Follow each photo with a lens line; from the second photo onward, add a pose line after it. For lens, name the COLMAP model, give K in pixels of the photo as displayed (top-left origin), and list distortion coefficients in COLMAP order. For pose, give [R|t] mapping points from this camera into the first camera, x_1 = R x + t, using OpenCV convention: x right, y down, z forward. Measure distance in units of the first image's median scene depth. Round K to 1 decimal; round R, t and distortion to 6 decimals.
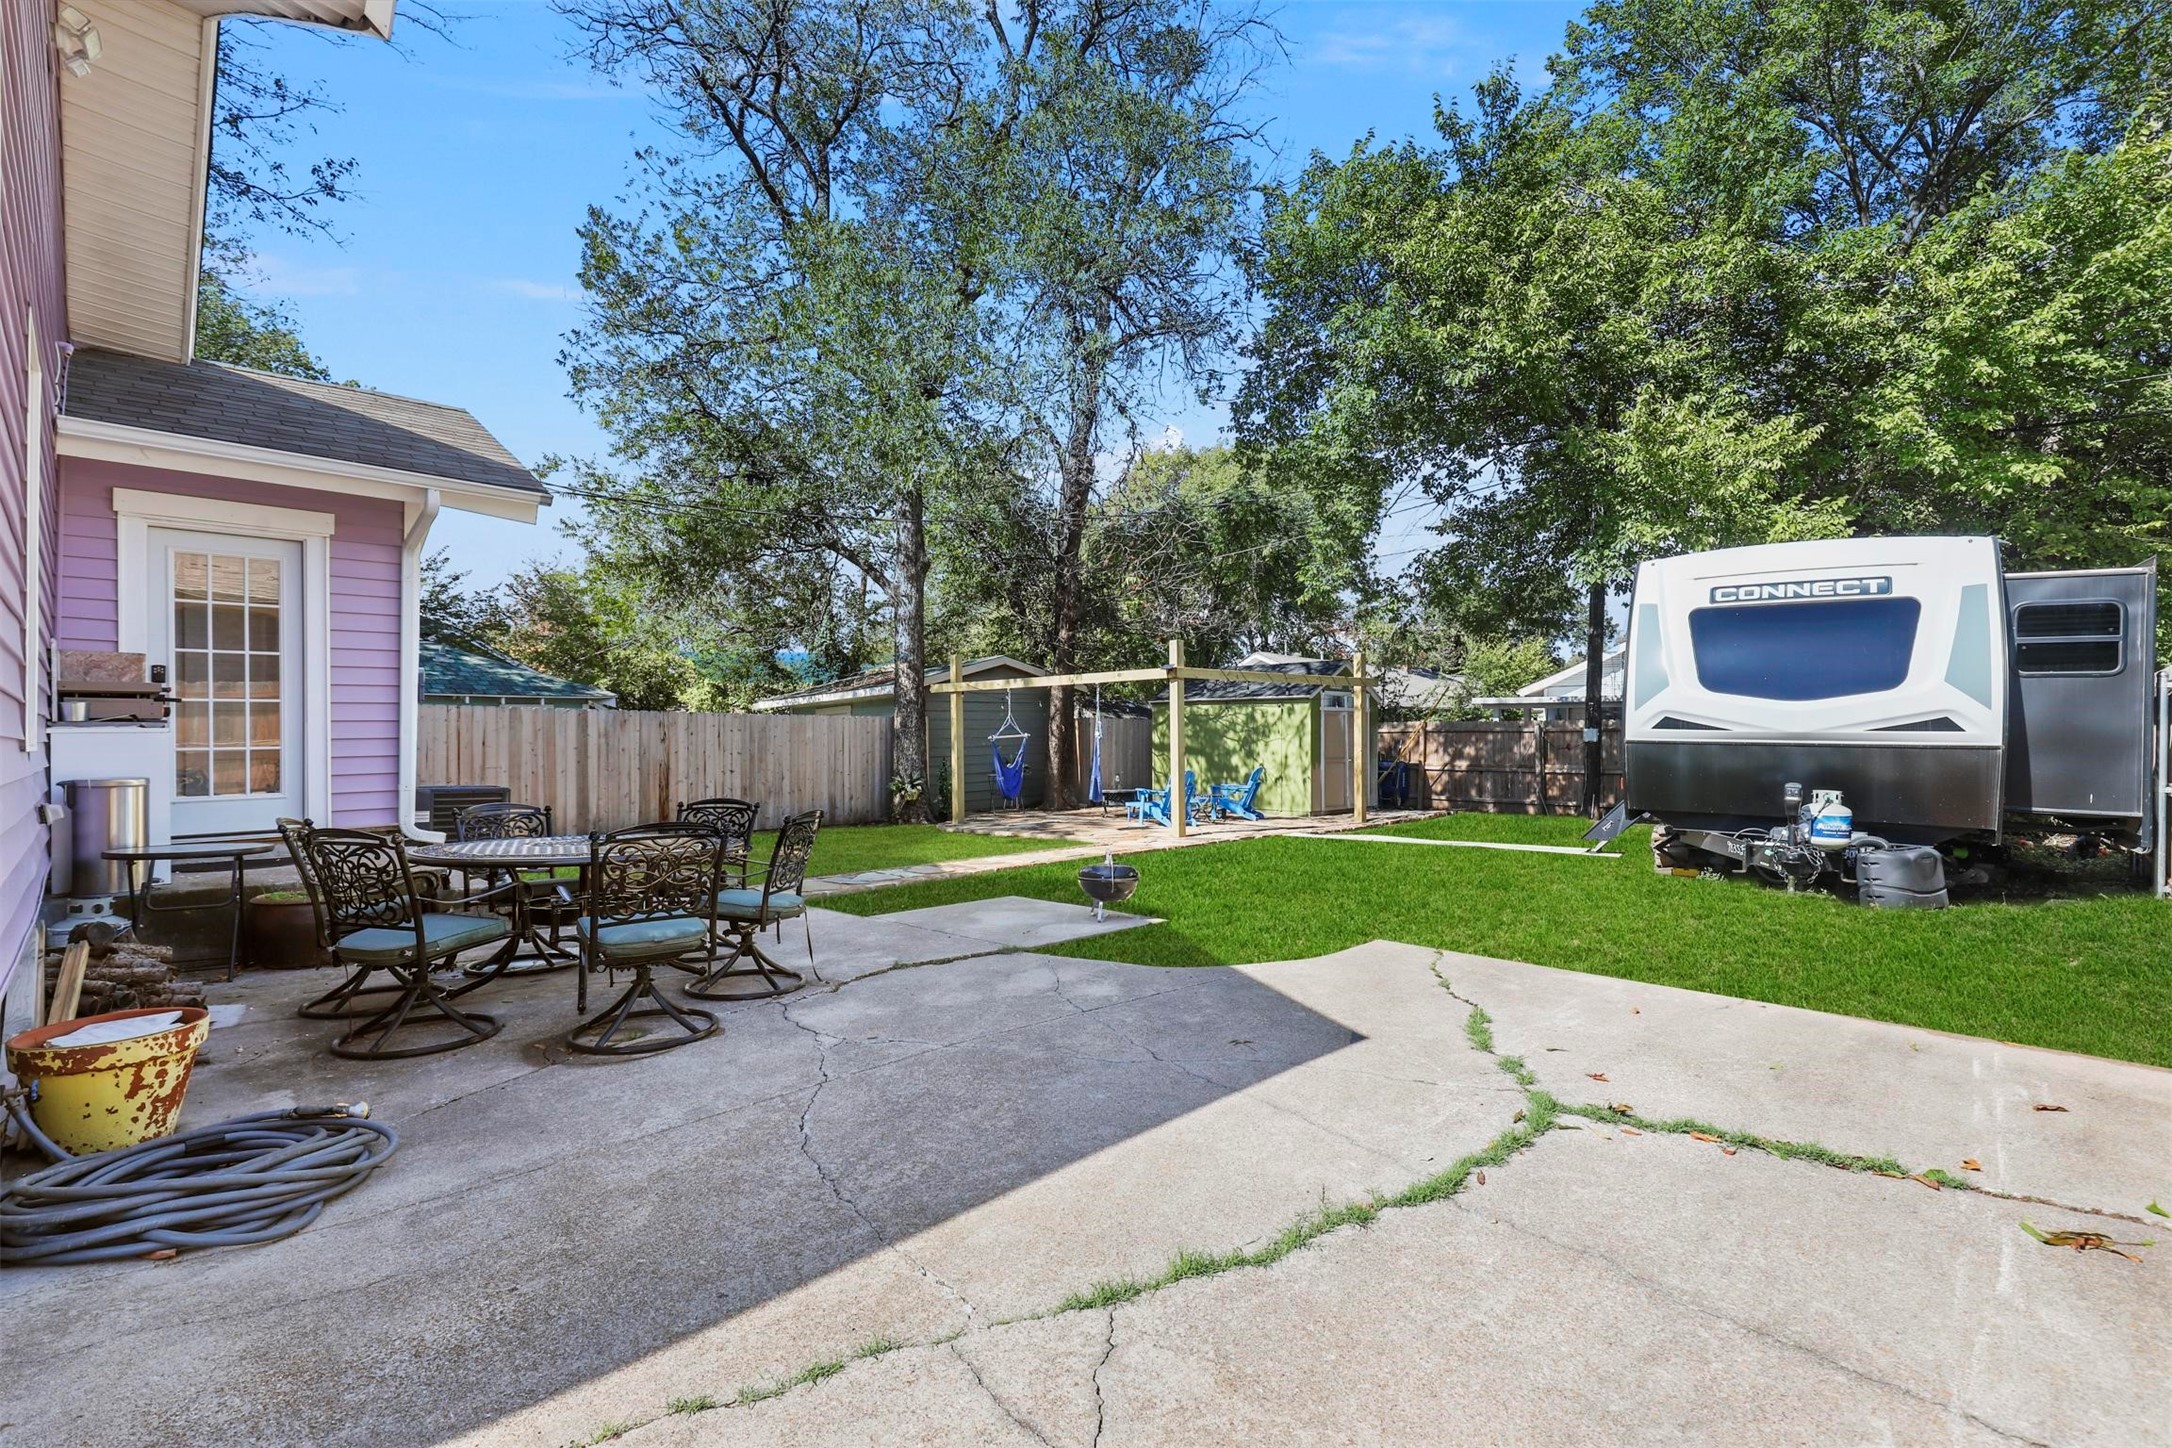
lens RADIAL K [[978.1, 0, 1086.0], [0, 978.1, 724.0], [0, 0, 1]] dist [-0.027626, -0.000085]
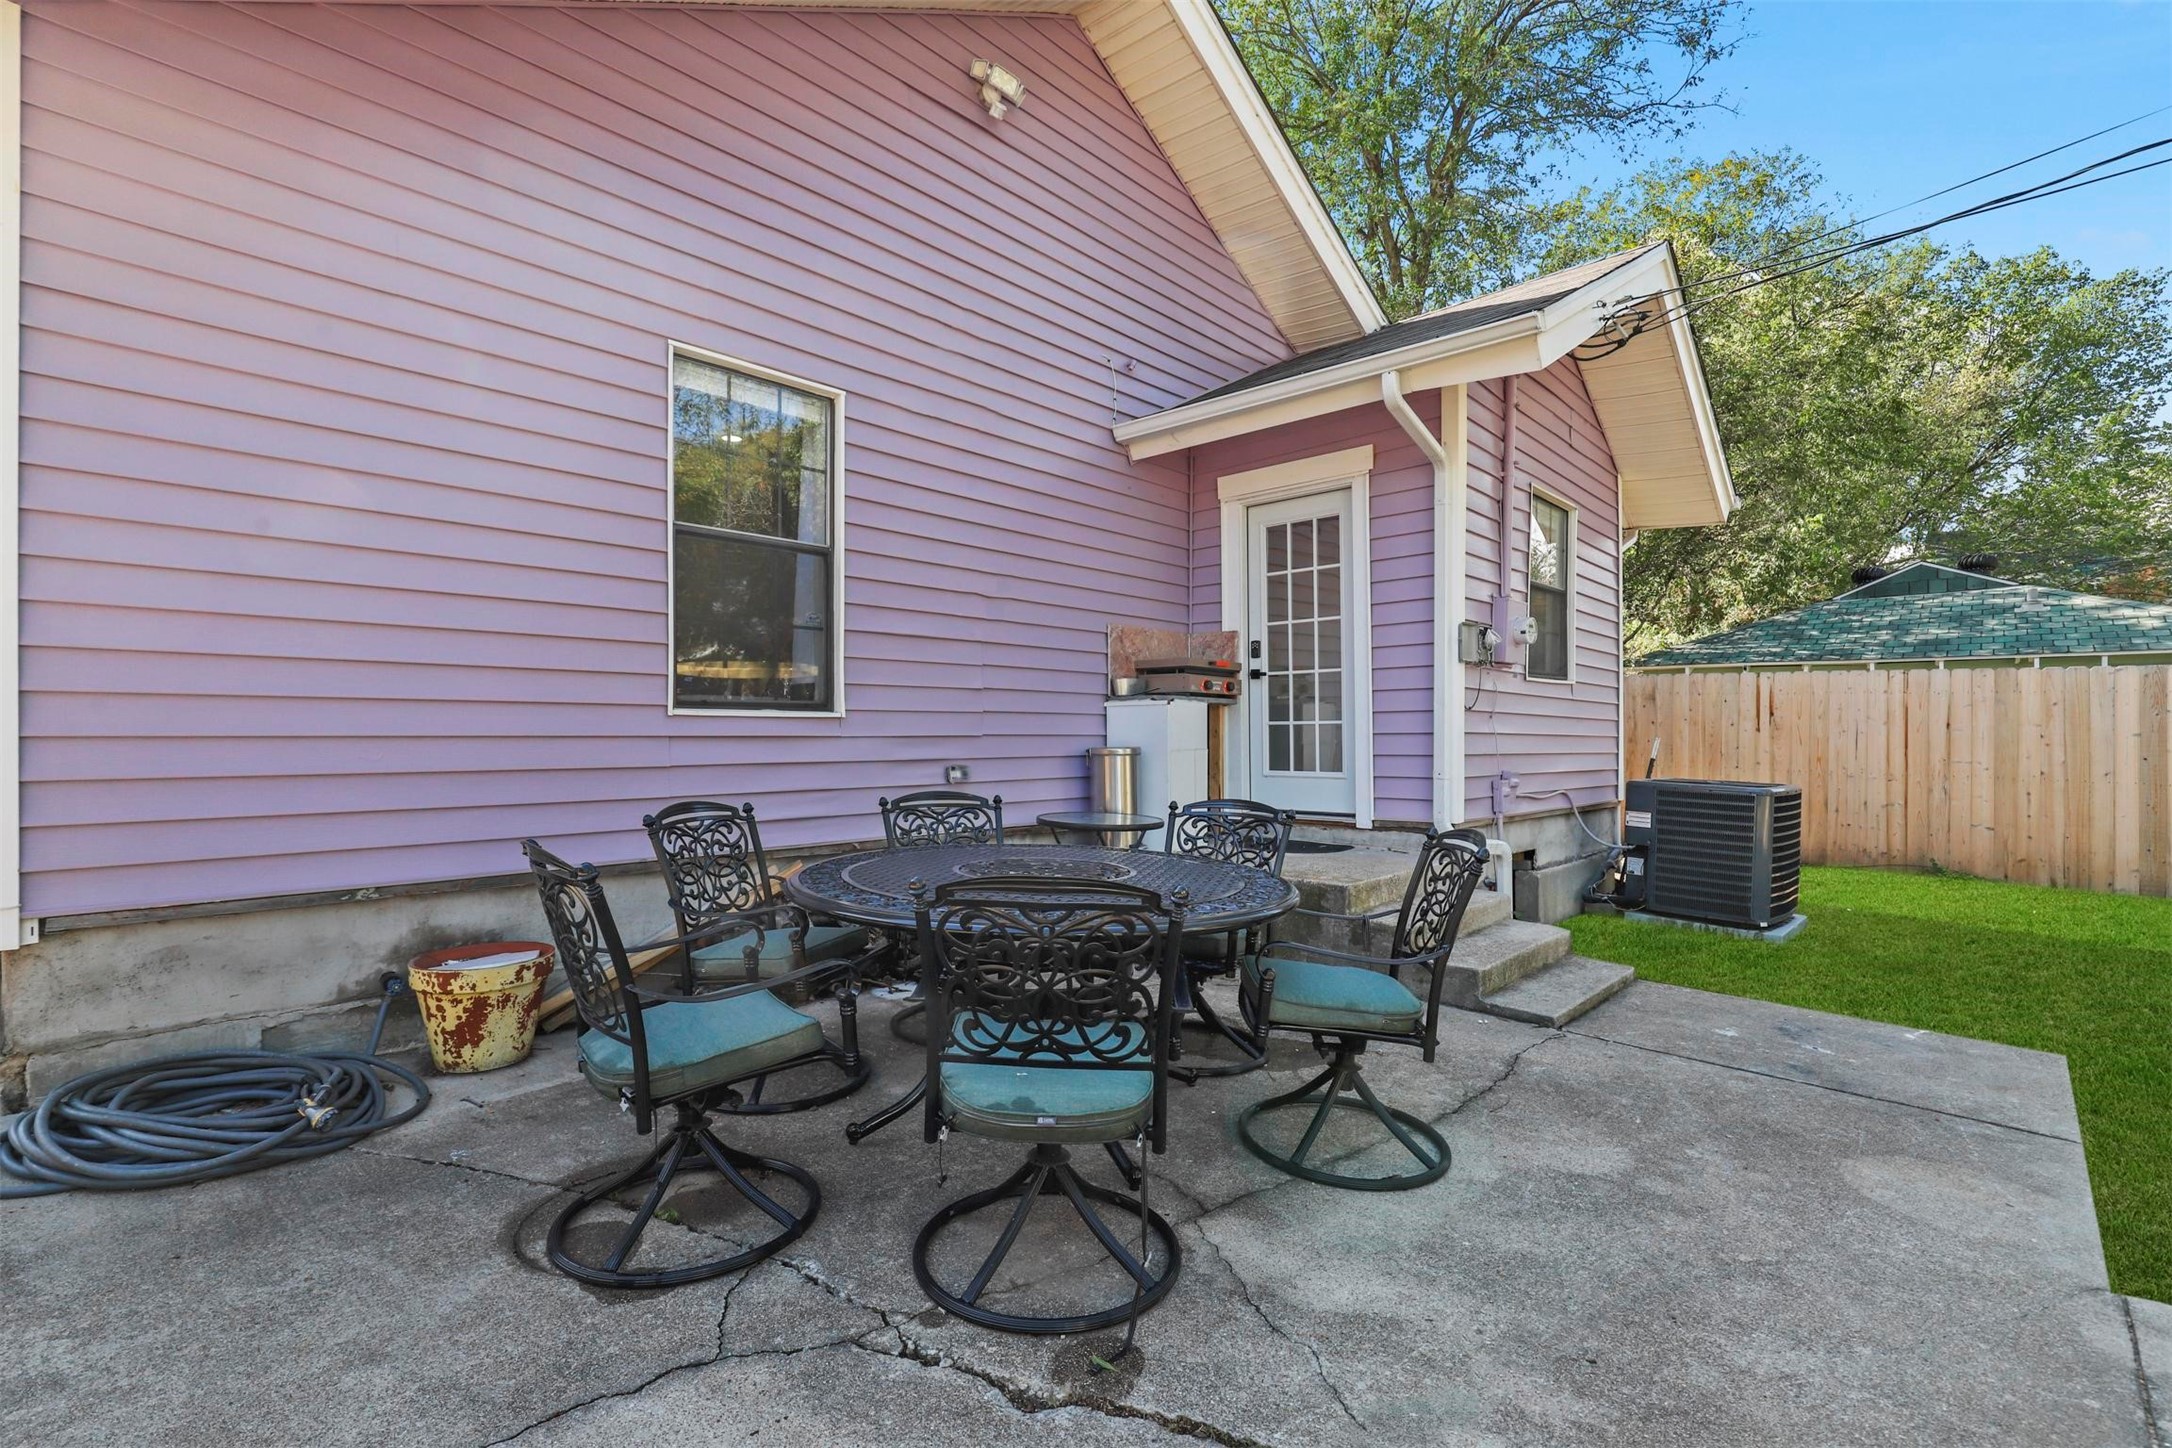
lens RADIAL K [[978.1, 0, 1086.0], [0, 978.1, 724.0], [0, 0, 1]] dist [-0.027626, -0.000085]
pose [[0.034248, -0.009416, -0.999369, 0.077986], [0.015455, 0.999841, -0.008890, 0.044604], [0.999294, -0.015141, 0.034388, 1.044403]]
